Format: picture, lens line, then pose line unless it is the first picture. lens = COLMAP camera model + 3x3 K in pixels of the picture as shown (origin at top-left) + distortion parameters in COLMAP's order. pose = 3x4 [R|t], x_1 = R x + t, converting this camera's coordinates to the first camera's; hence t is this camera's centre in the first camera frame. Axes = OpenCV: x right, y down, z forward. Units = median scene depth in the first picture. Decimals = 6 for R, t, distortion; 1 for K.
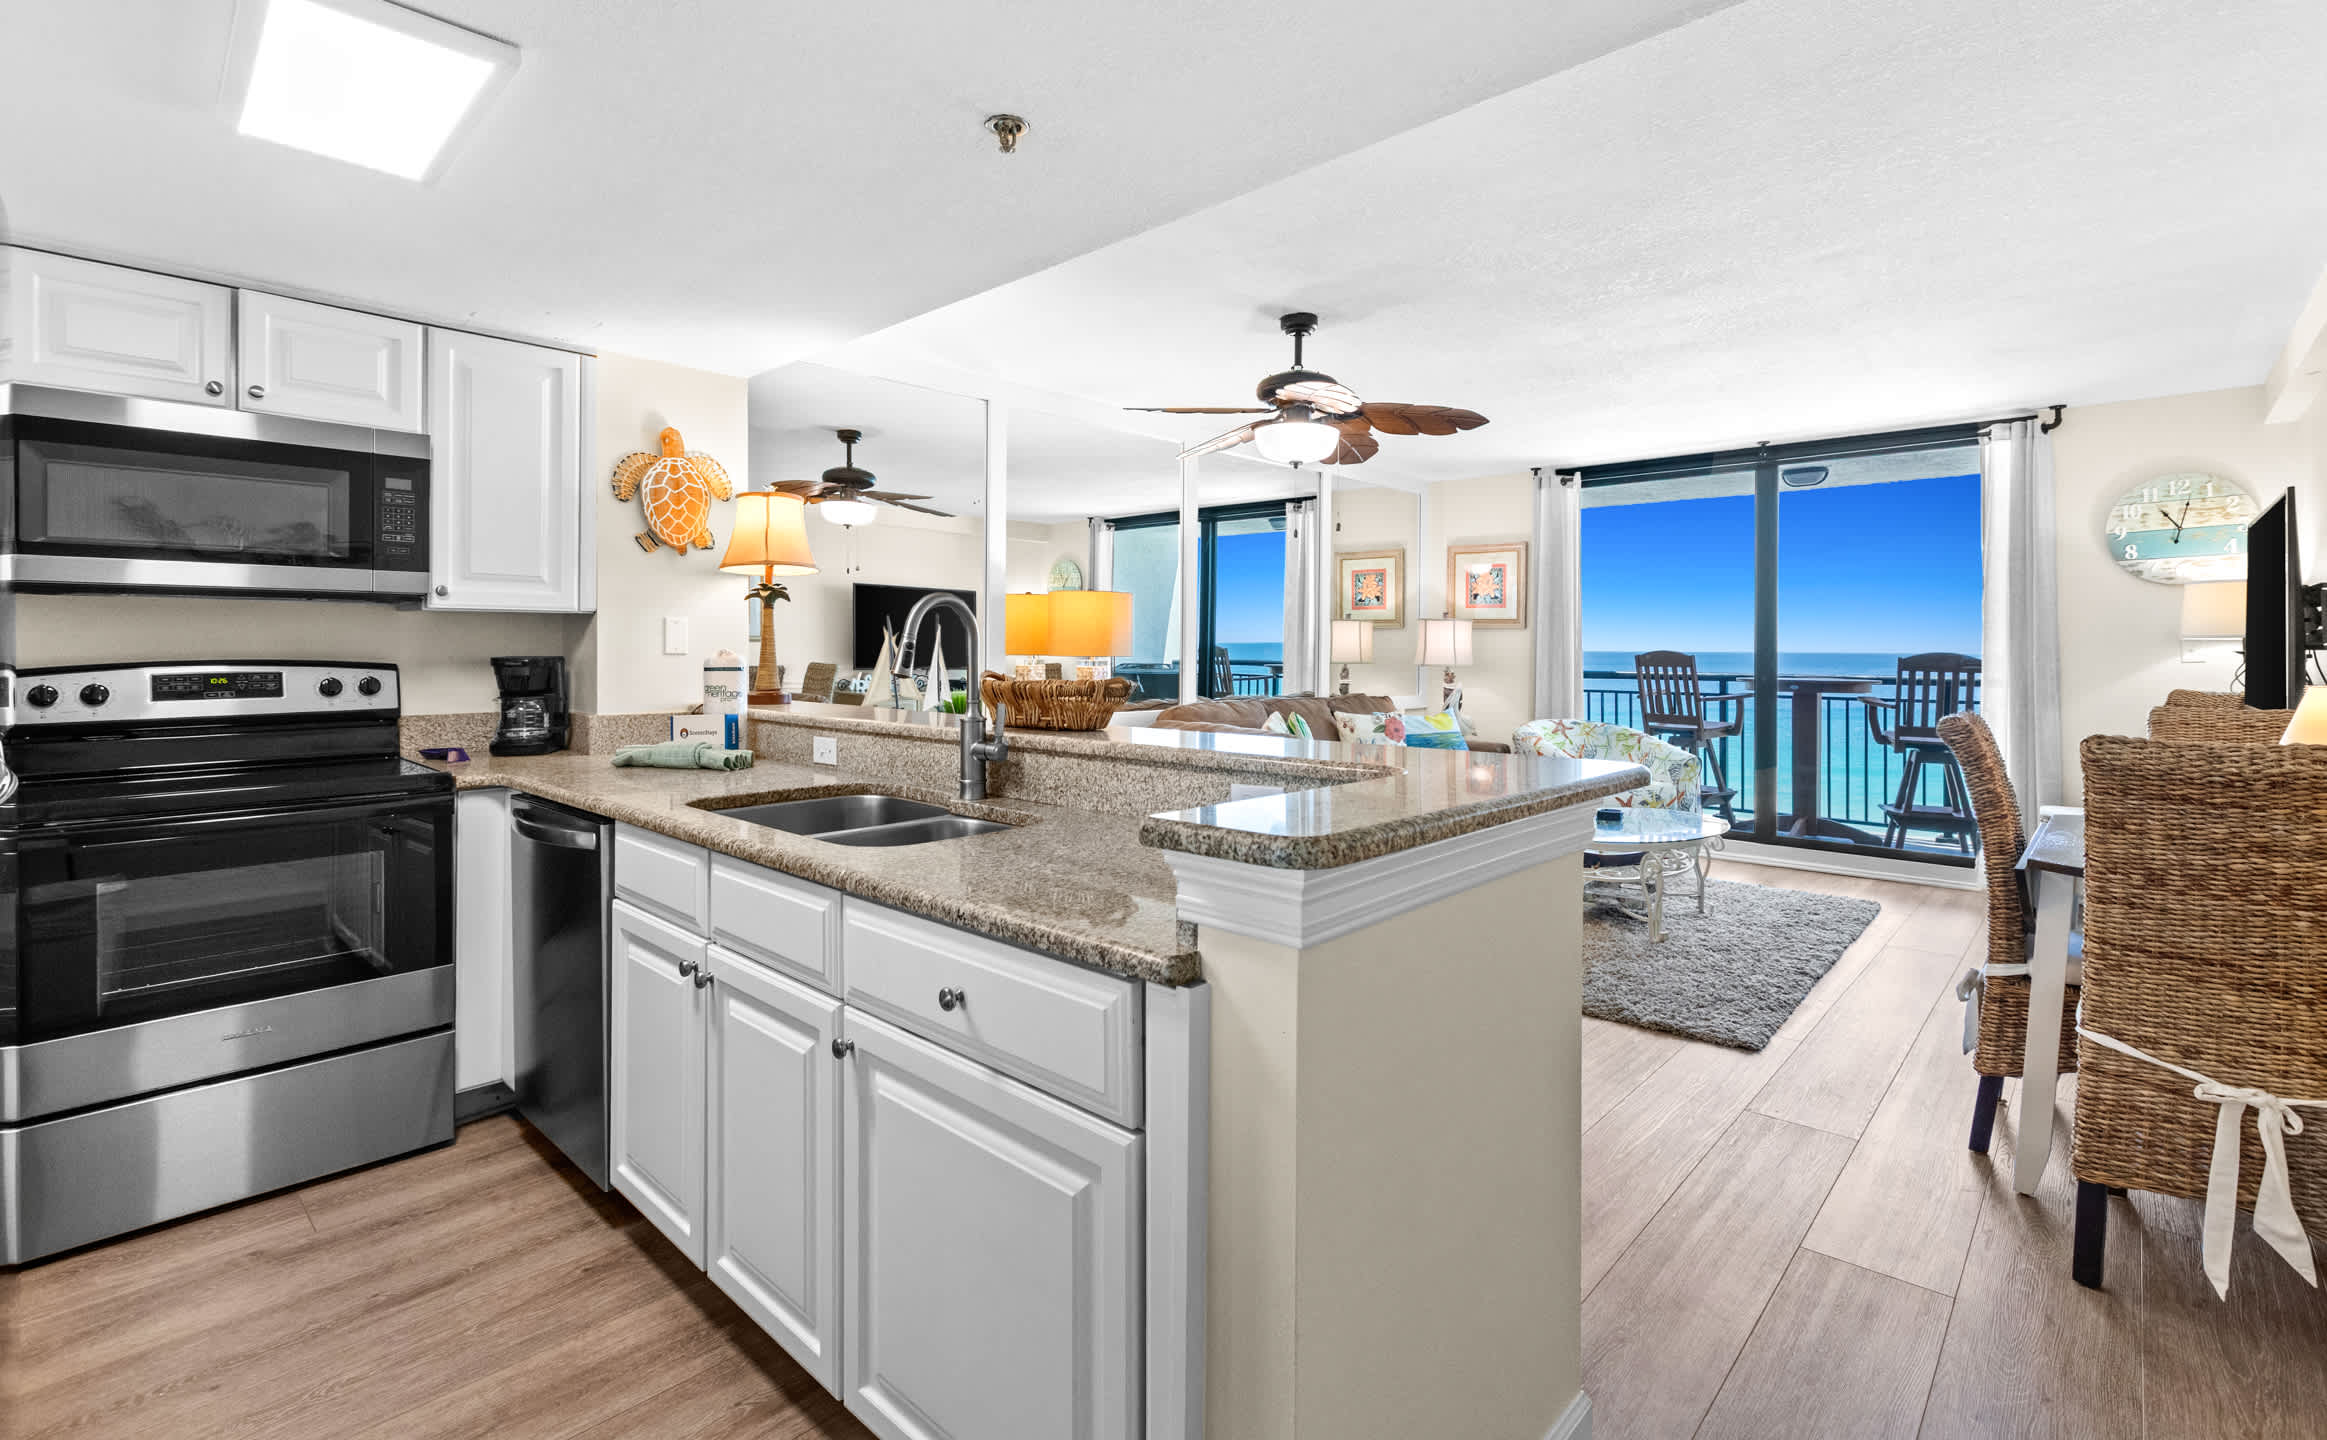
lens RADIAL K [[1044.5, 0, 1166.8], [0, 1044.5, 646.8], [0, 0, 1]] dist [0.002002, -0.001121]
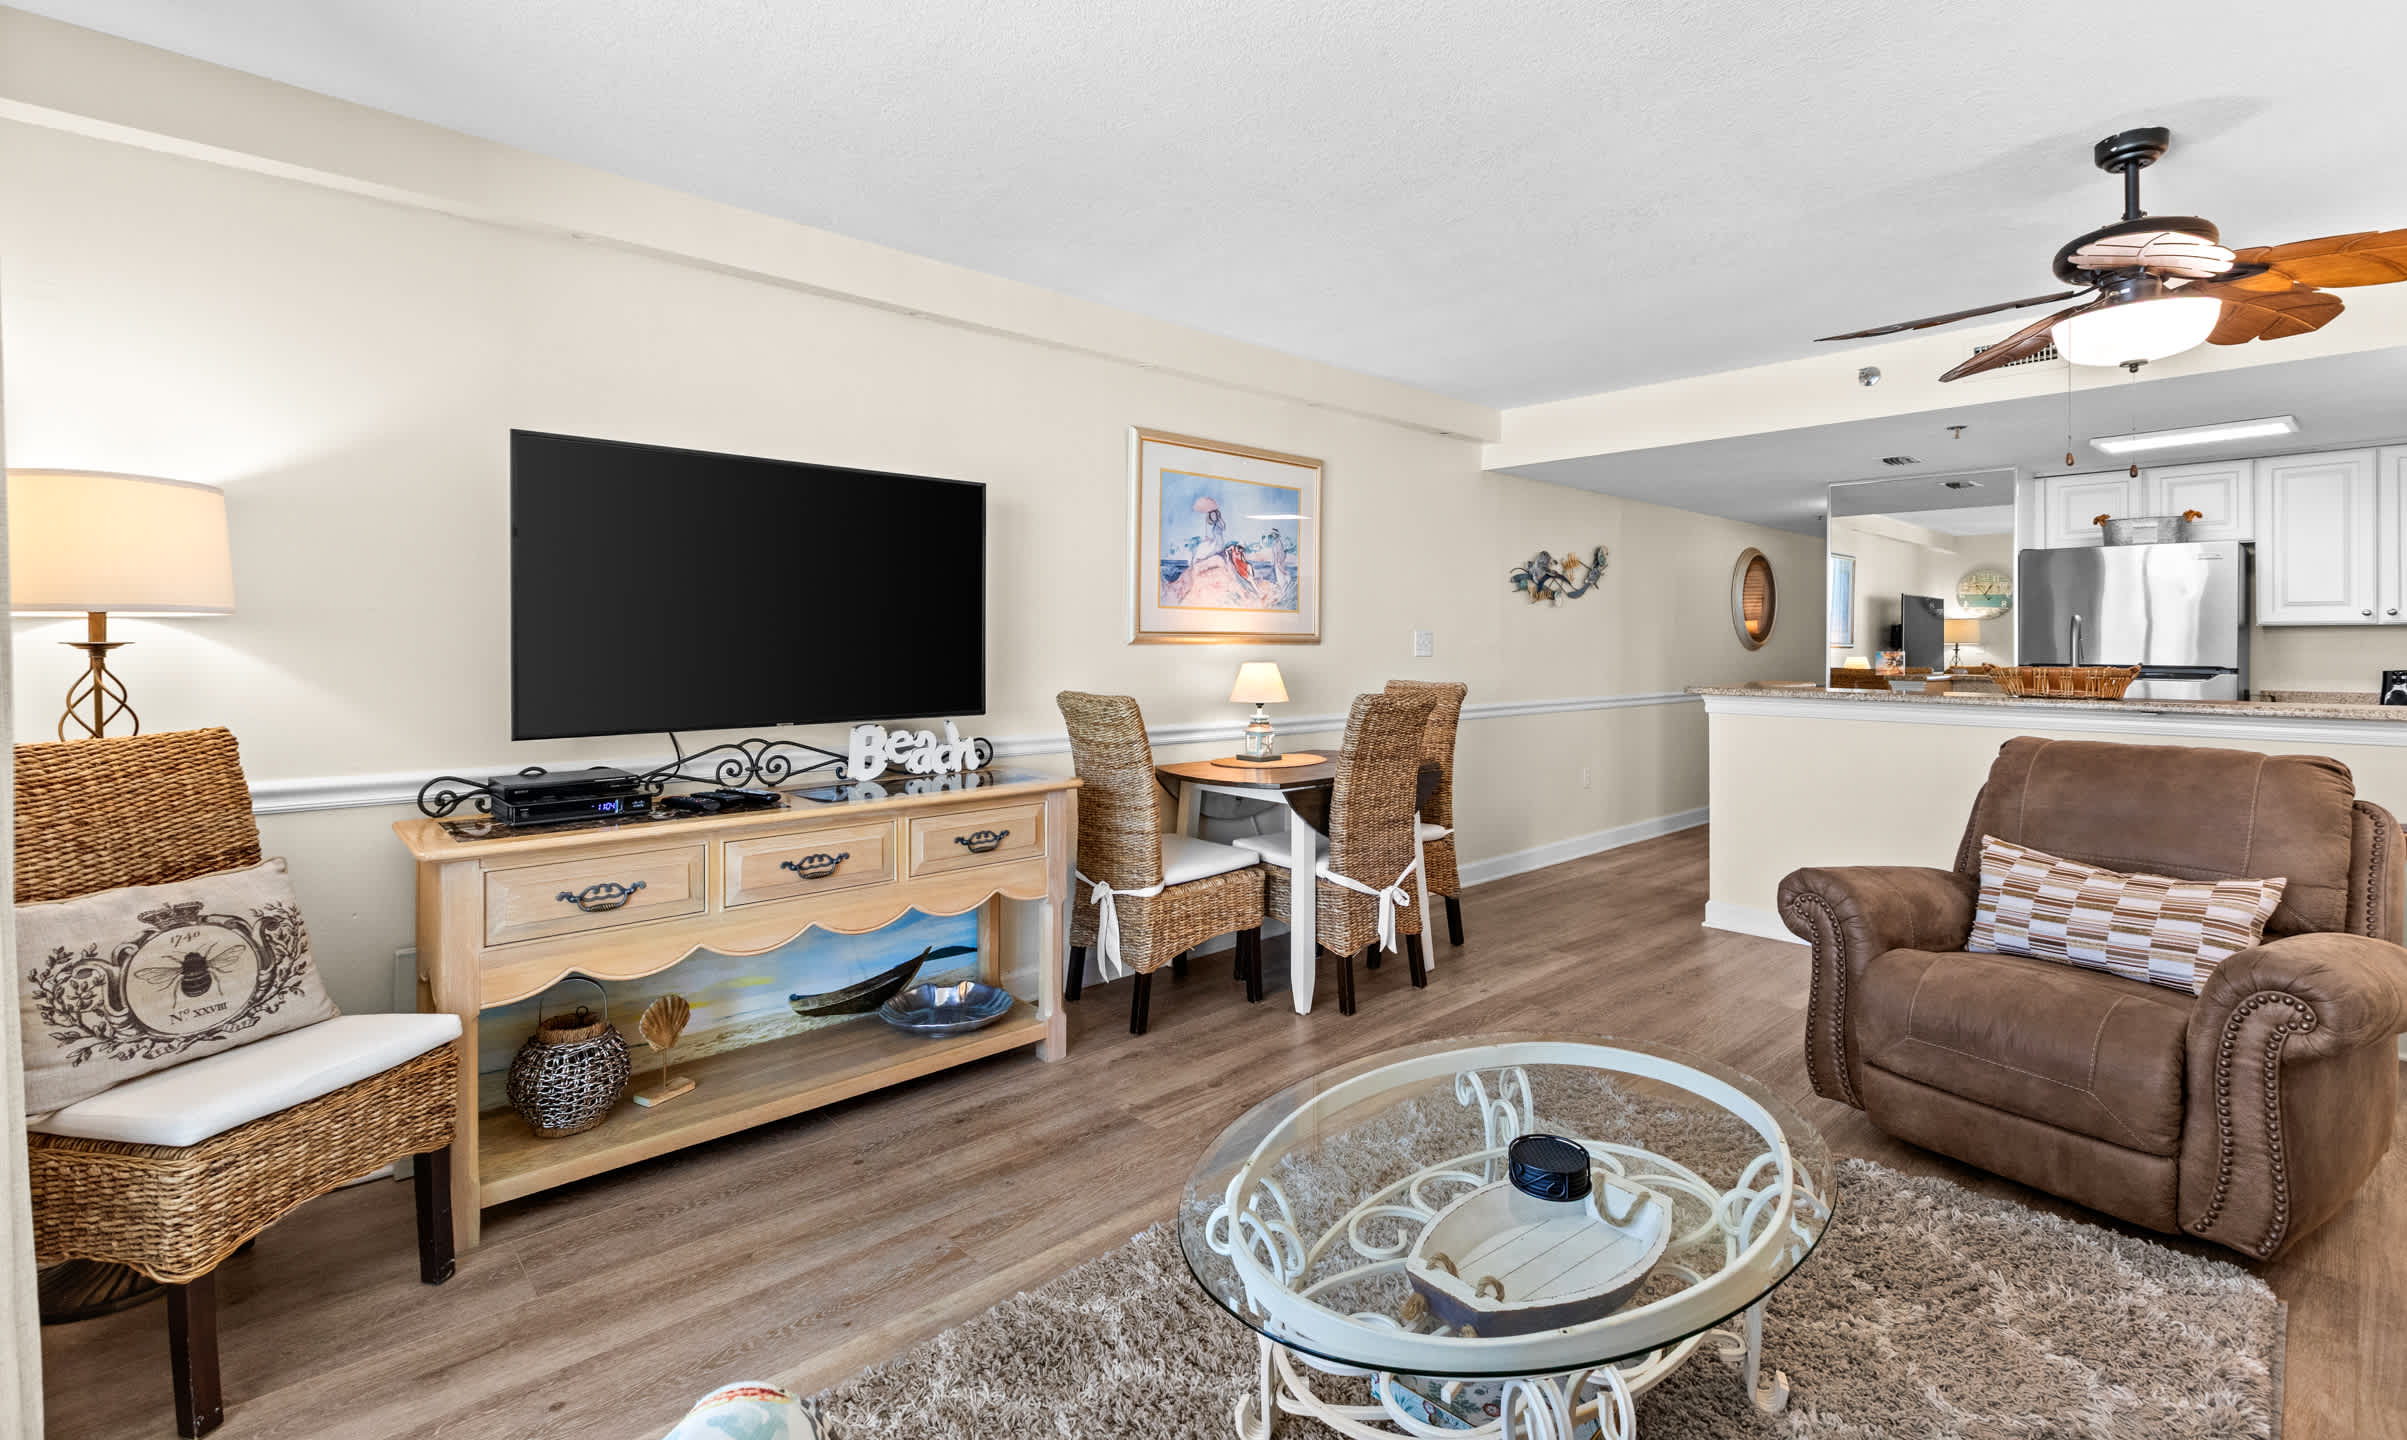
lens RADIAL K [[1084.2, 0, 1206.6], [0, 1084.2, 638.7], [0, 0, 1]] dist [0.000581, 0.000242]
pose [[-0.996240, -0.005101, 0.086492, 0.401784], [-0.005335, 0.999983, -0.002483, 0.000988], [-0.086478, -0.002935, -0.996249, 1.076730]]
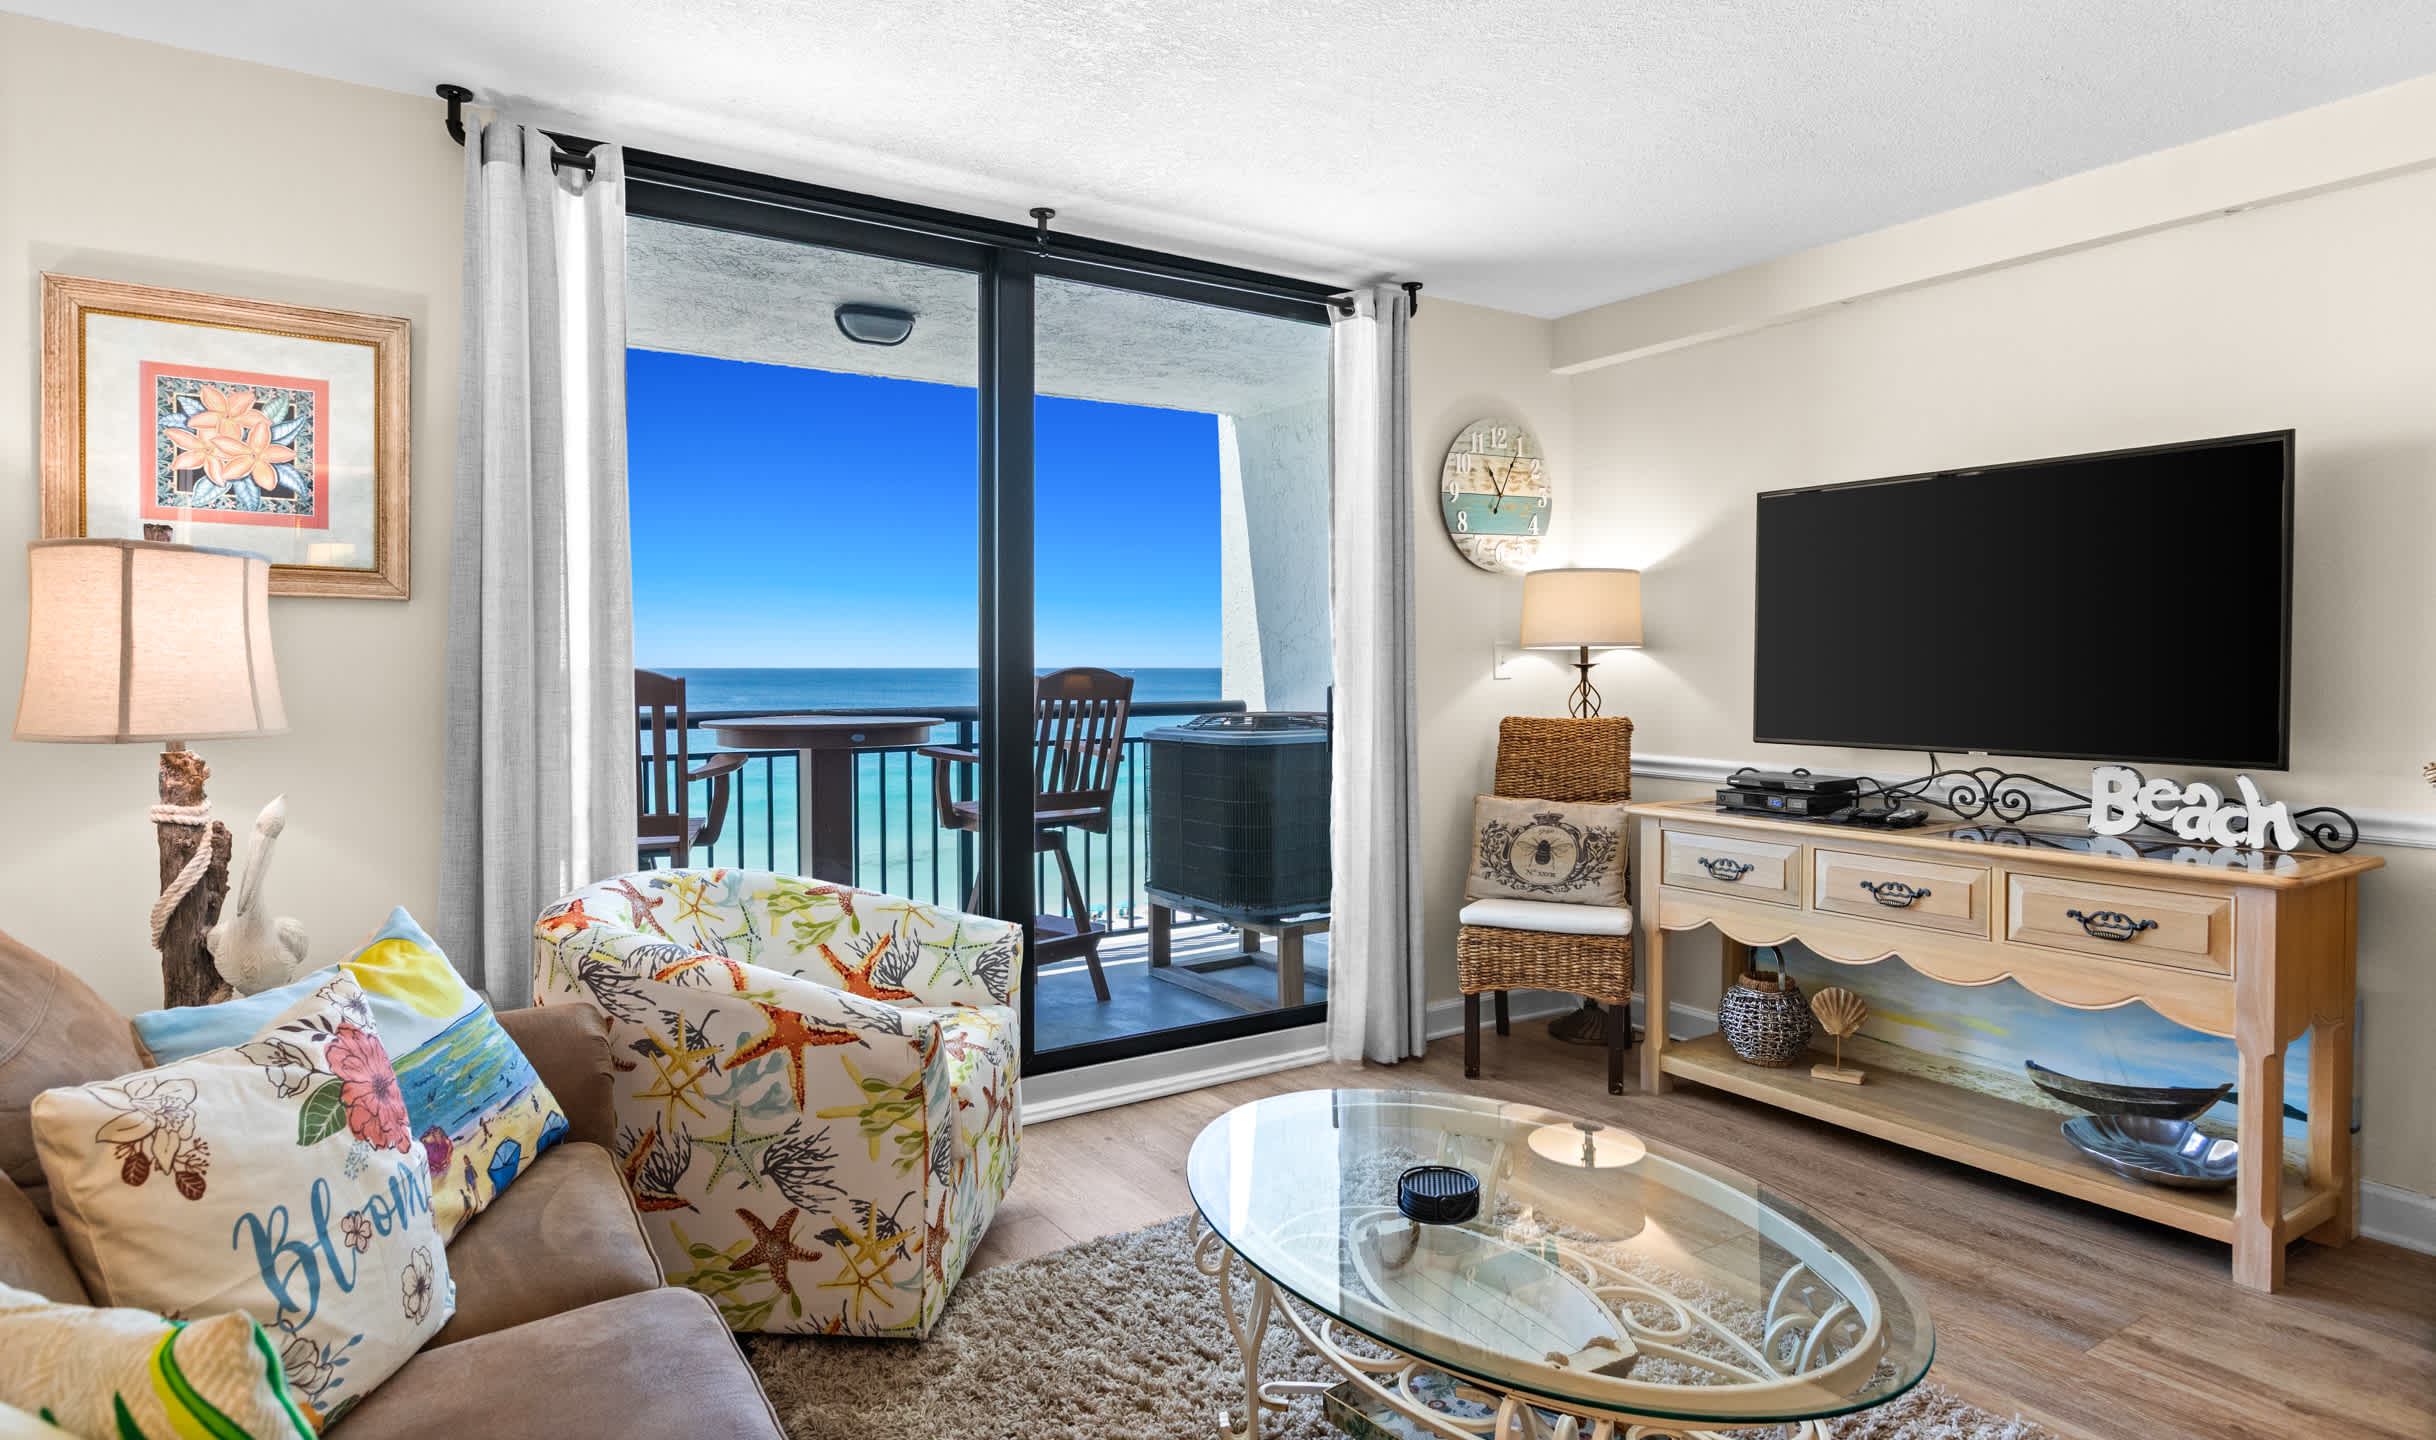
lens RADIAL K [[1328.9, 0, 1226.0], [0, 1328.9, 685.2], [0, 0, 1]] dist [0.004910, -0.000609]
pose [[0.241049, -0.021507, 0.970275, 0.017631], [-0.000077, 0.999754, 0.022179, -0.001199], [-0.970513, -0.005421, 0.240988, 0.775870]]
